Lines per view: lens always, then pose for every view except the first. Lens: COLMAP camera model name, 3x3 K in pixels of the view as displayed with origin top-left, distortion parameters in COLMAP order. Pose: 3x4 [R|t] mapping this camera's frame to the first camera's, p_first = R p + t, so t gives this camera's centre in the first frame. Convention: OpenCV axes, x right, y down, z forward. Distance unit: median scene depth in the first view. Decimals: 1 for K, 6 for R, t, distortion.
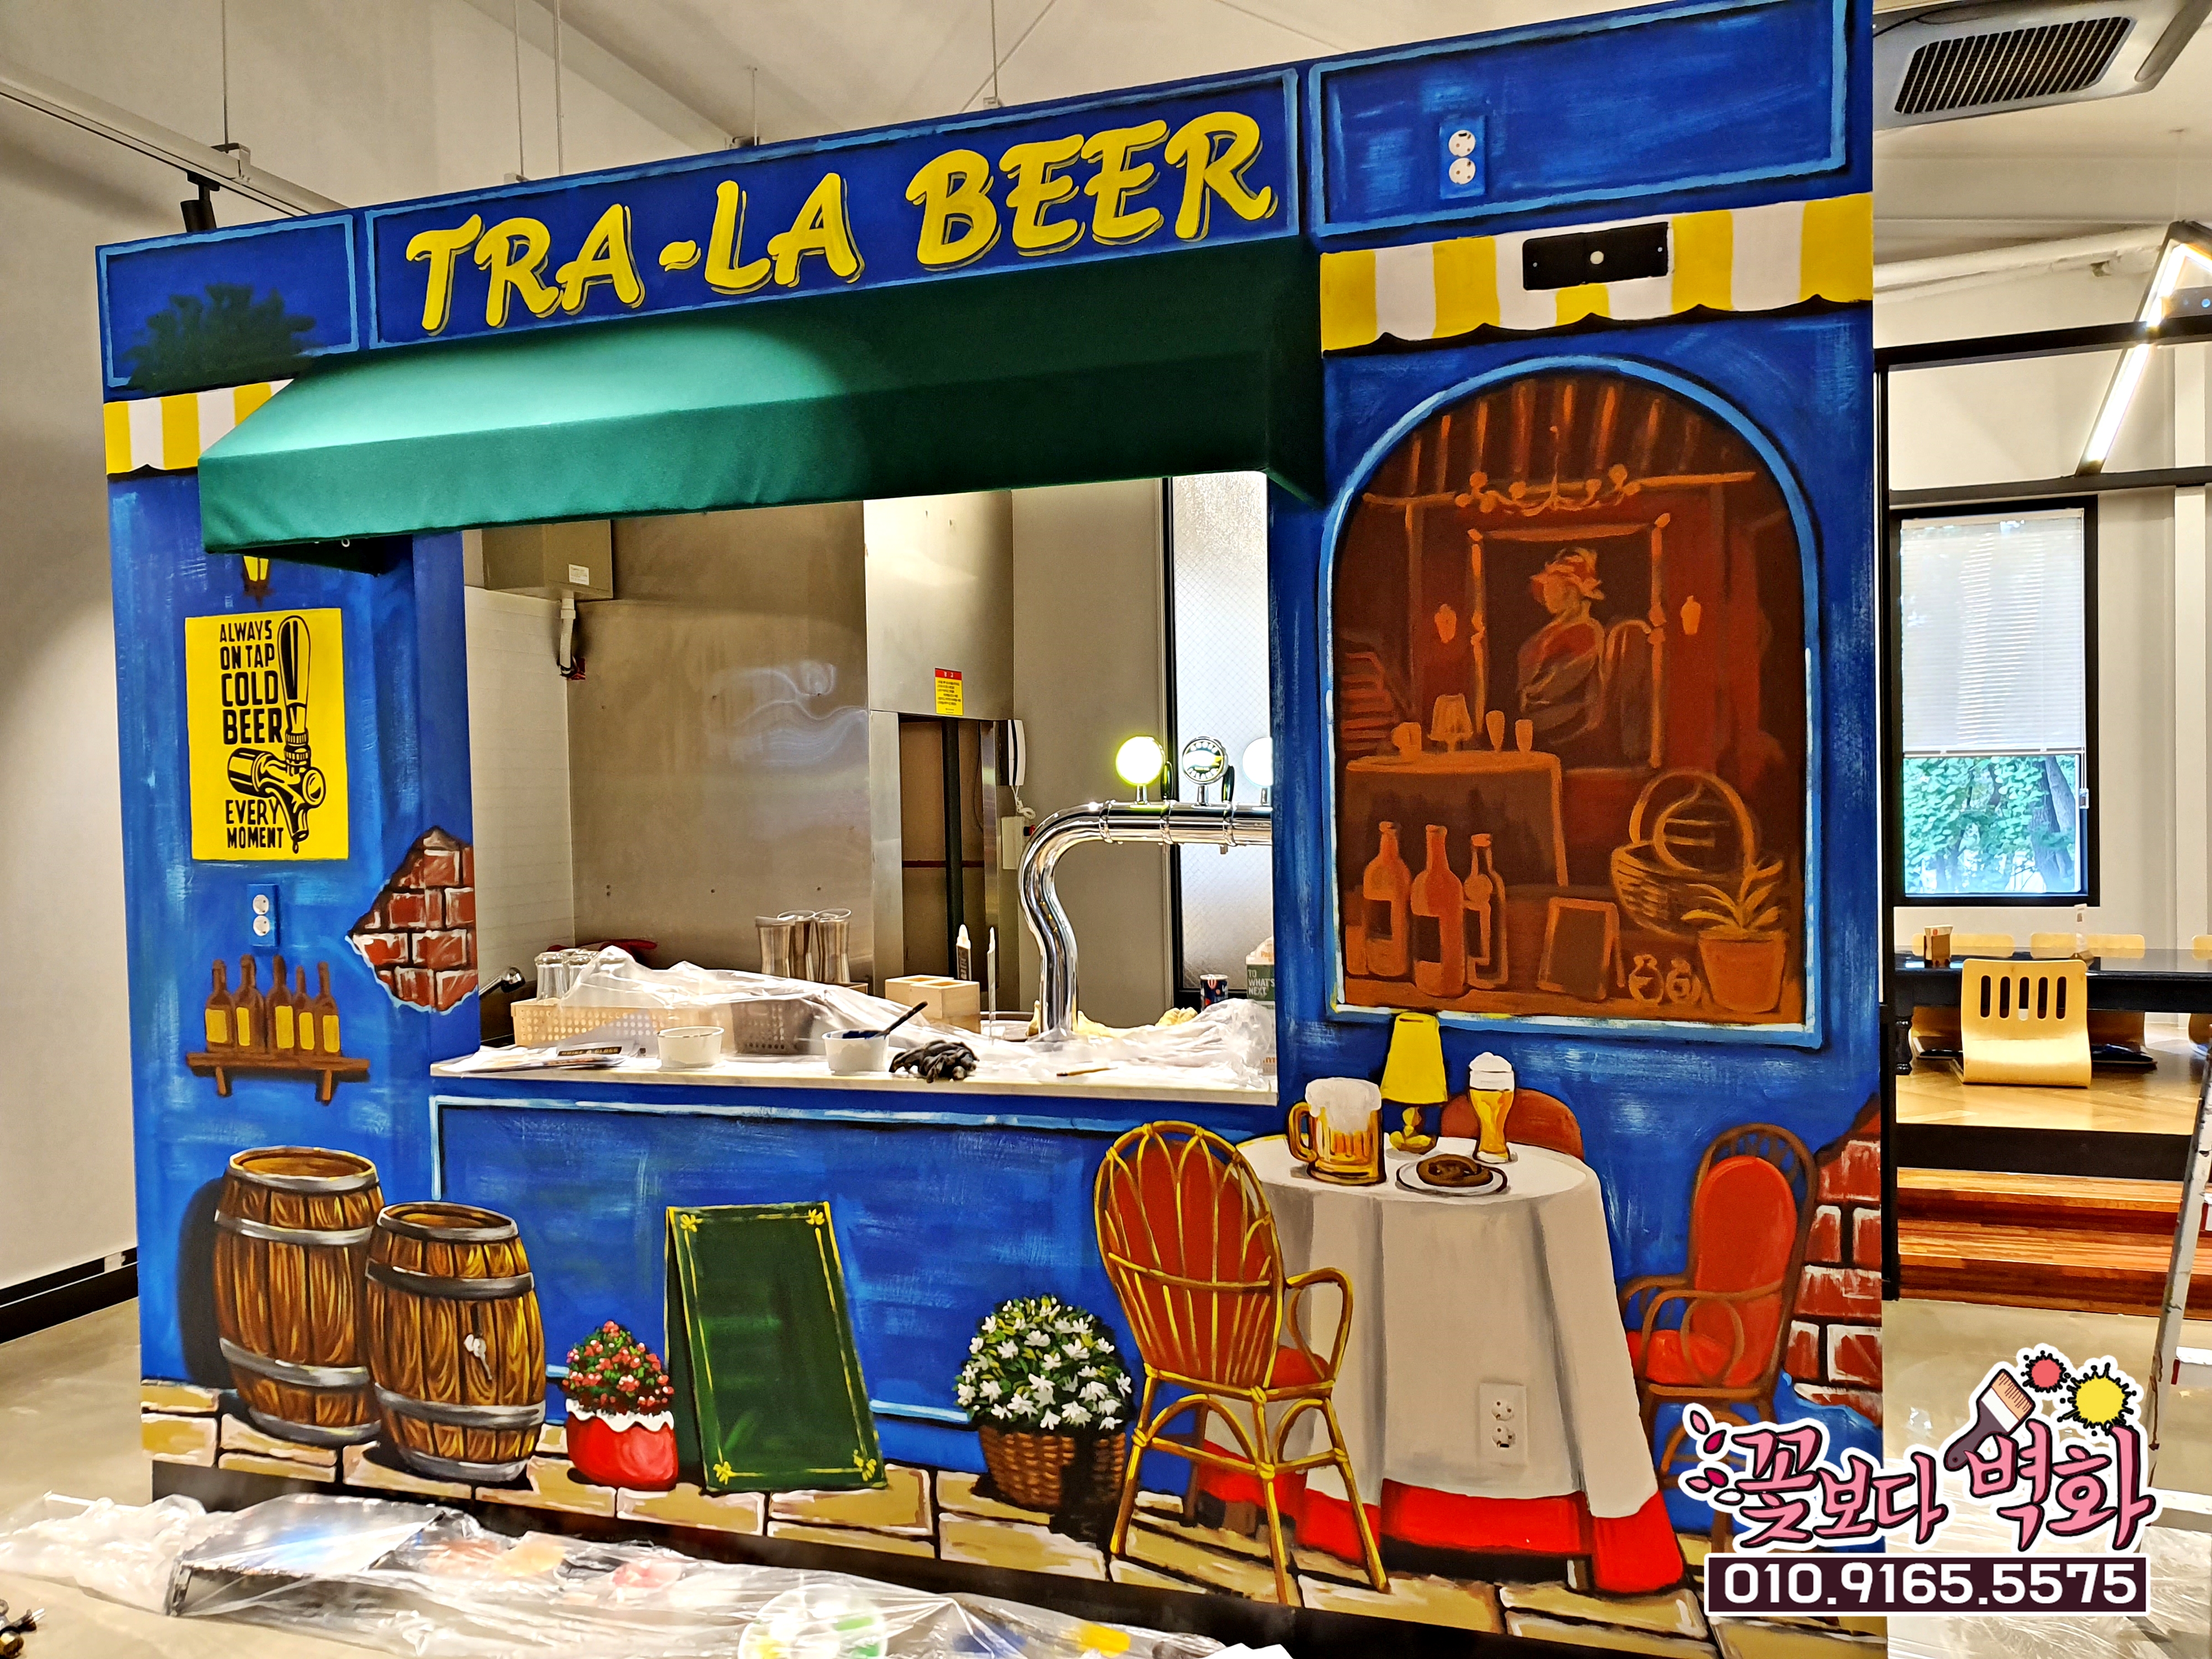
lens RADIAL K [[1746.4, 0, 1080.2], [0, 1746.4, 832.1], [0, 0, 1]] dist [0.013508, 0.002352]
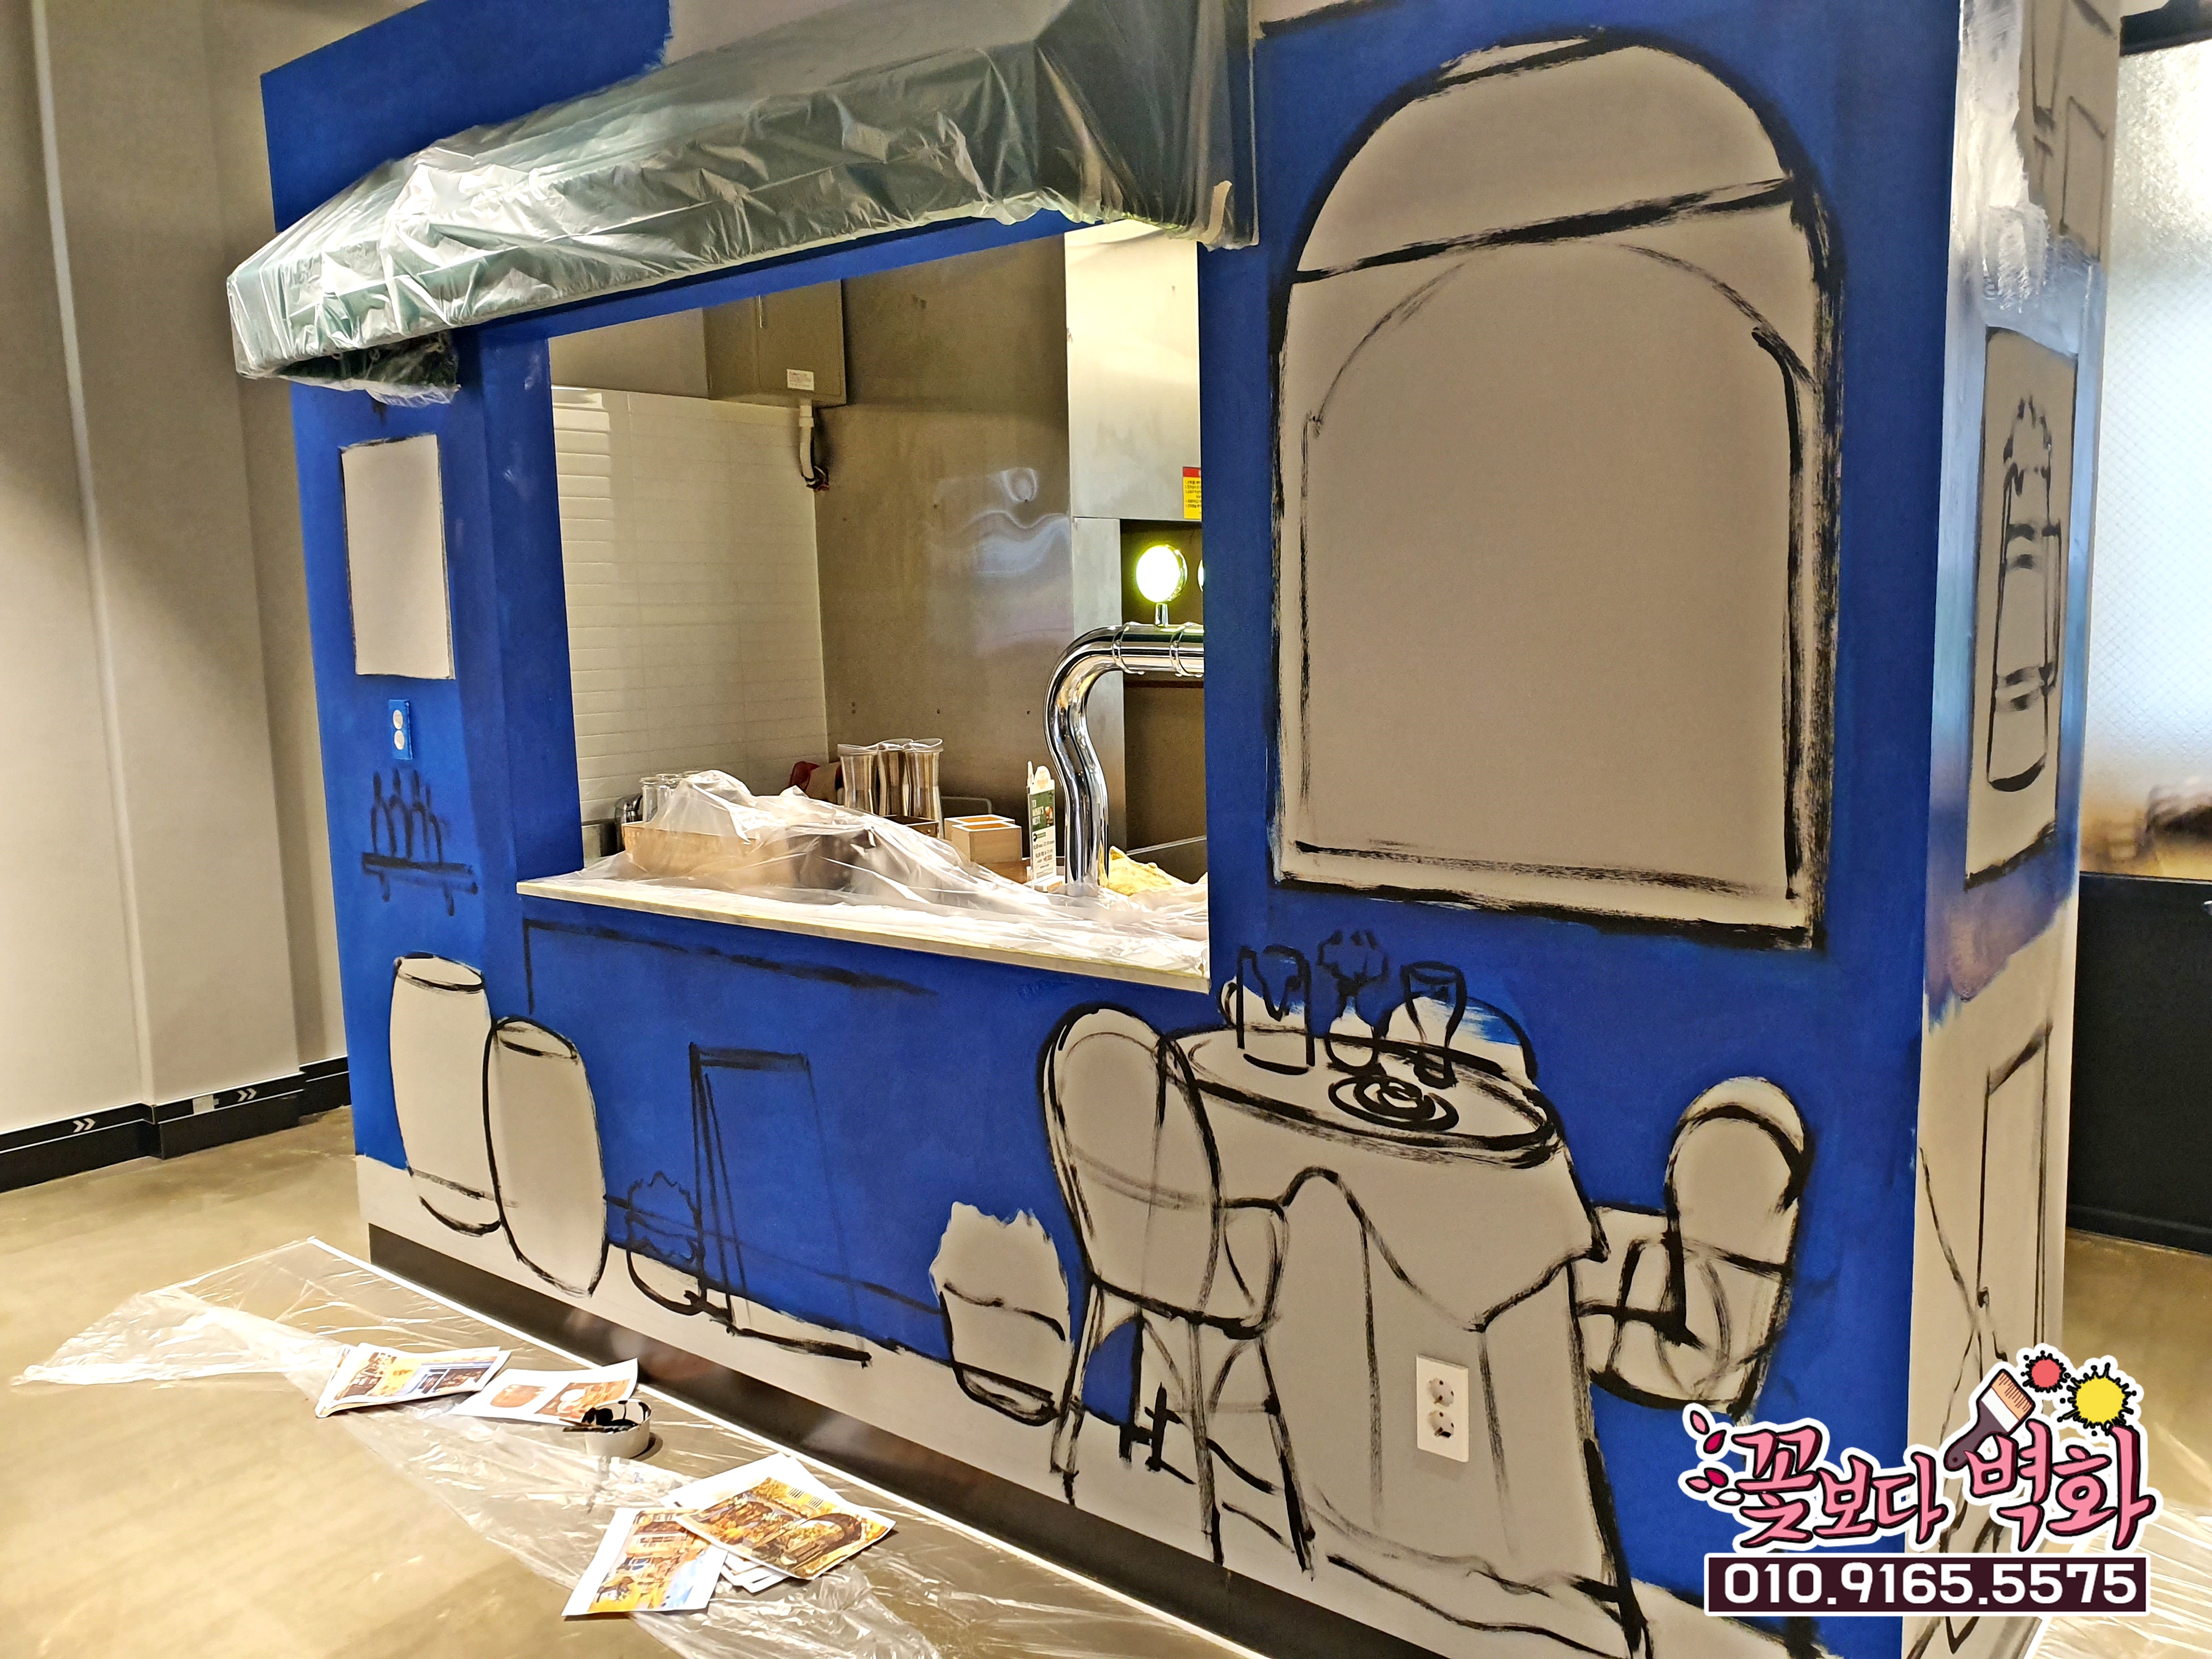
lens RADIAL K [[1746.4, 0, 1093.4], [0, 1746.4, 834.1], [0, 0, 1]] dist [0.013508, 0.002352]
pose [[0.934228, 0.043922, -0.353963, 0.299380], [-0.003713, 0.993533, 0.113486, -0.011354], [0.356658, -0.104707, 0.928349, 0.185752]]
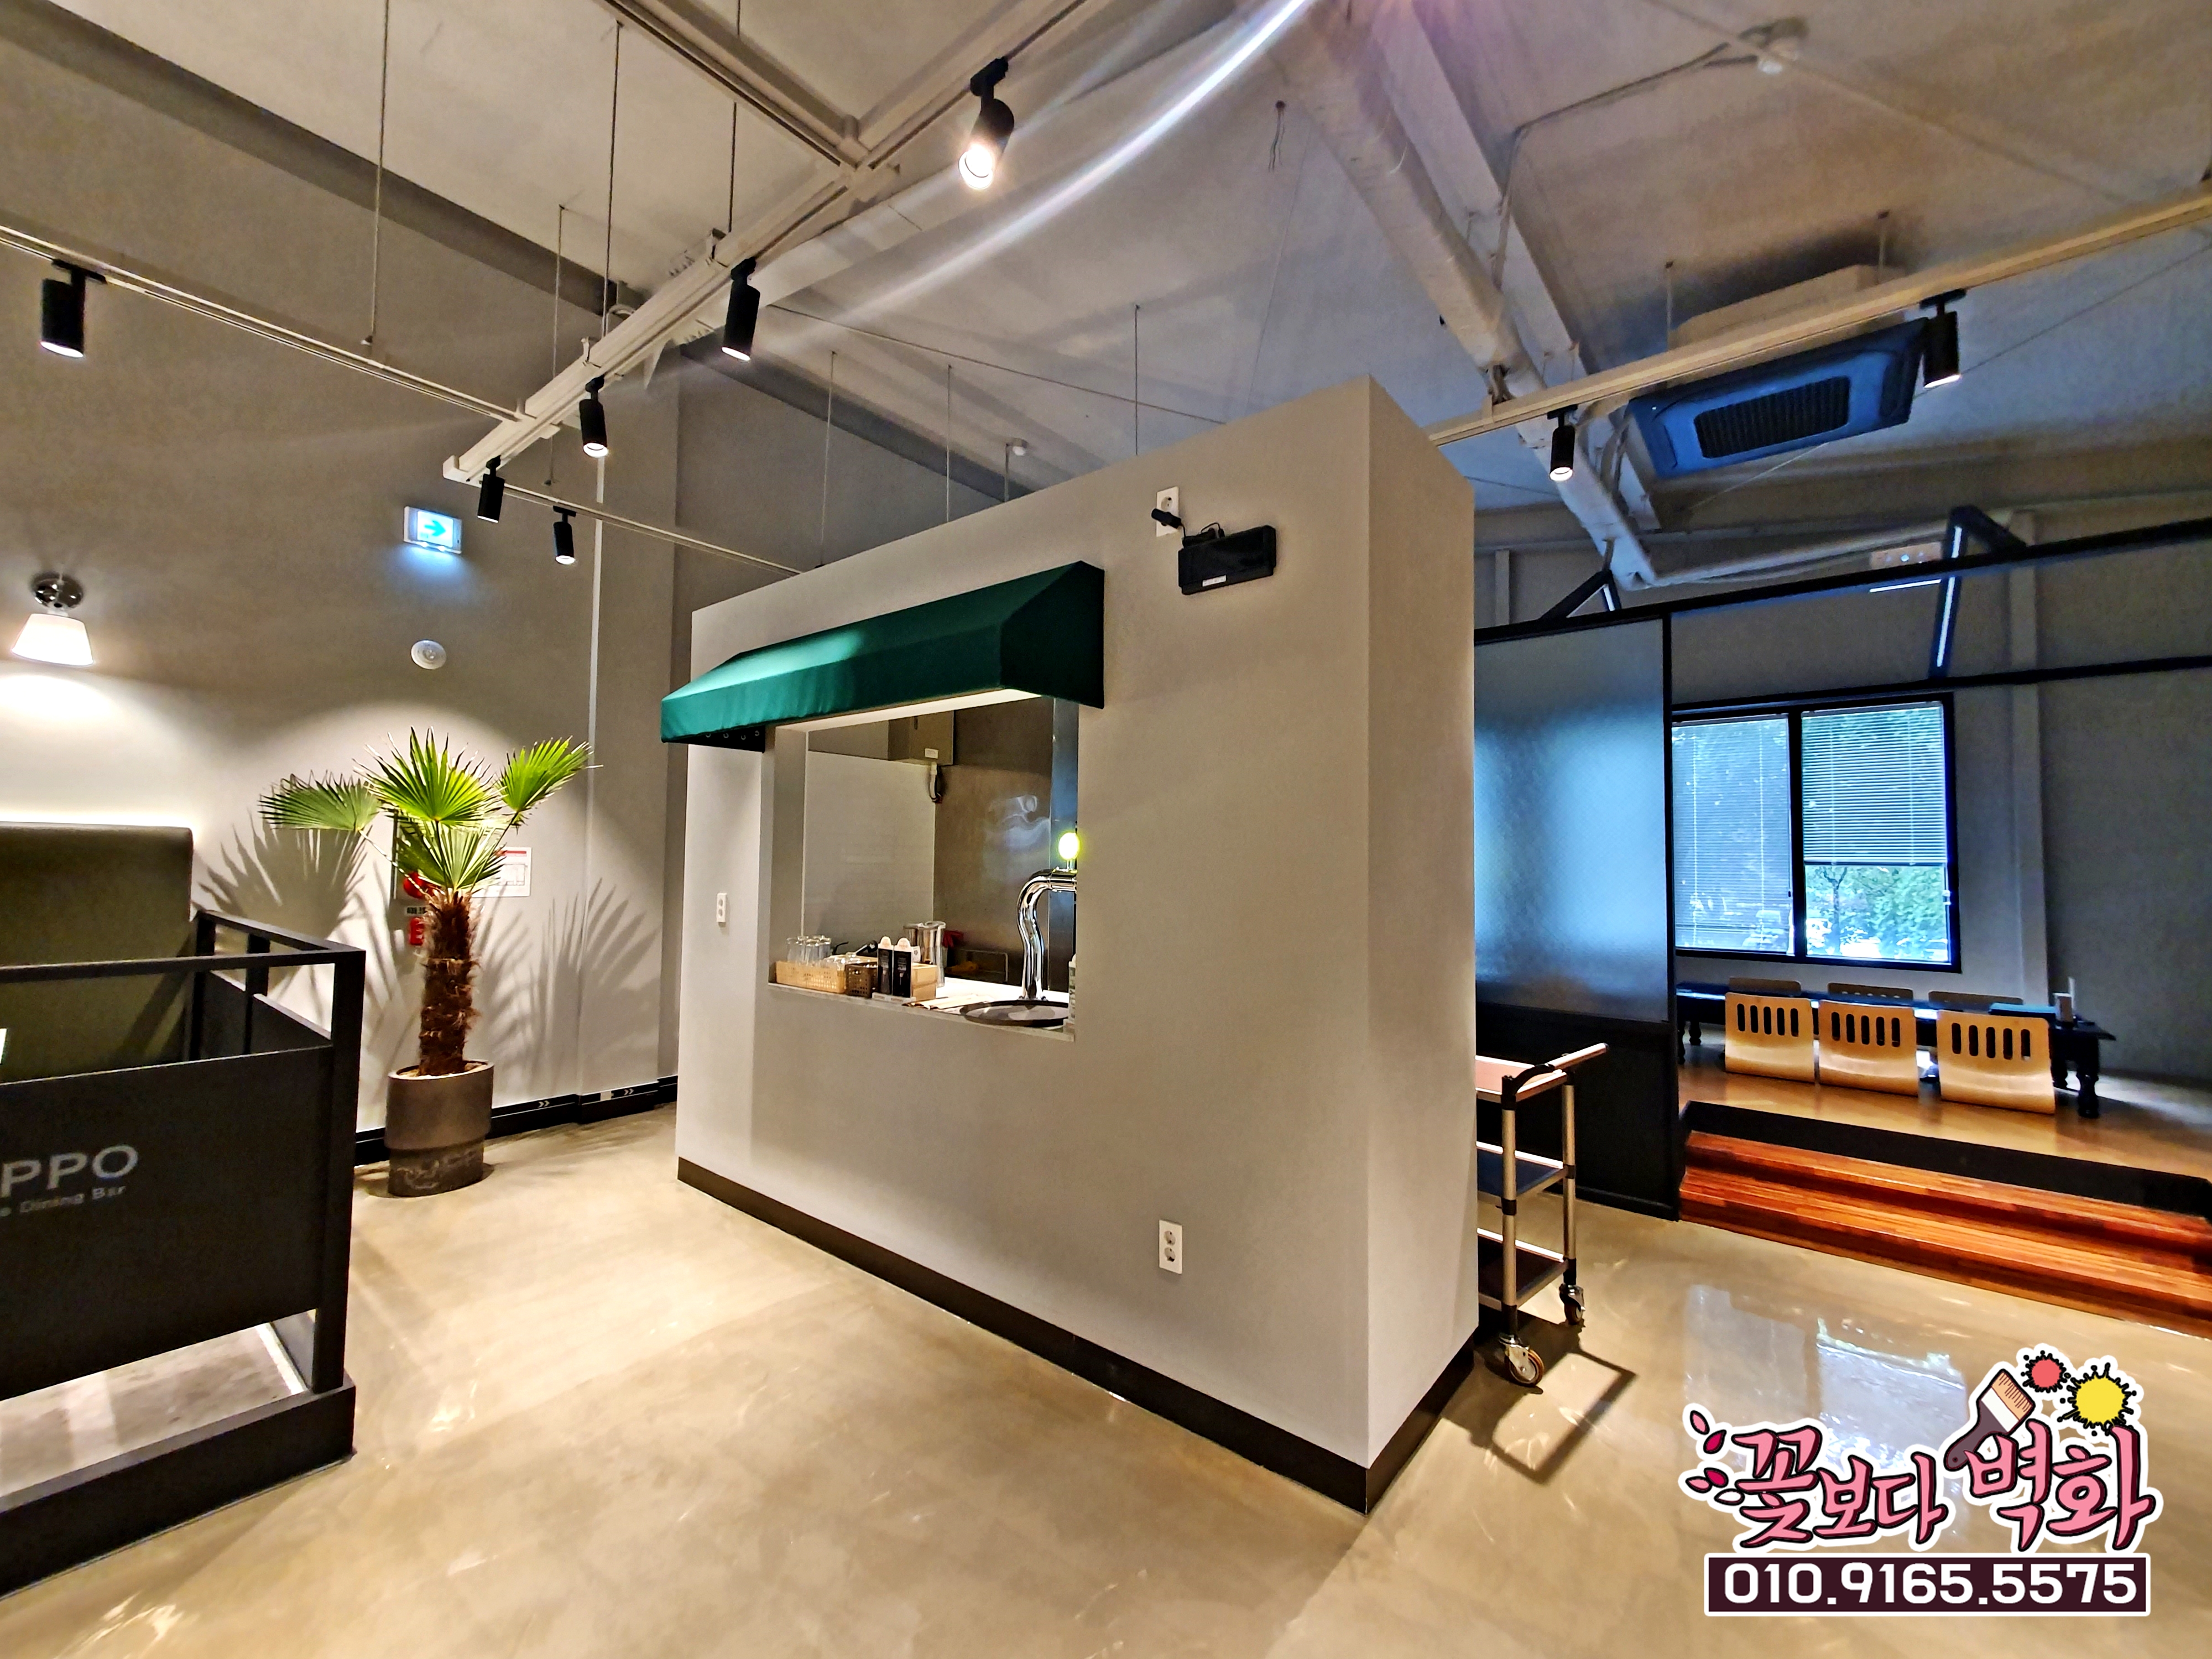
lens RADIAL K [[889.6, 0, 1120.3], [0, 889.6, 832.4], [0, 0, 1]] dist [0.012622, -0.000512]
pose [[0.939295, 0.020711, -0.342485, 0.394966], [-0.041961, 0.997618, -0.054754, -0.007180], [0.340535, 0.065801, 0.937927, 0.128587]]
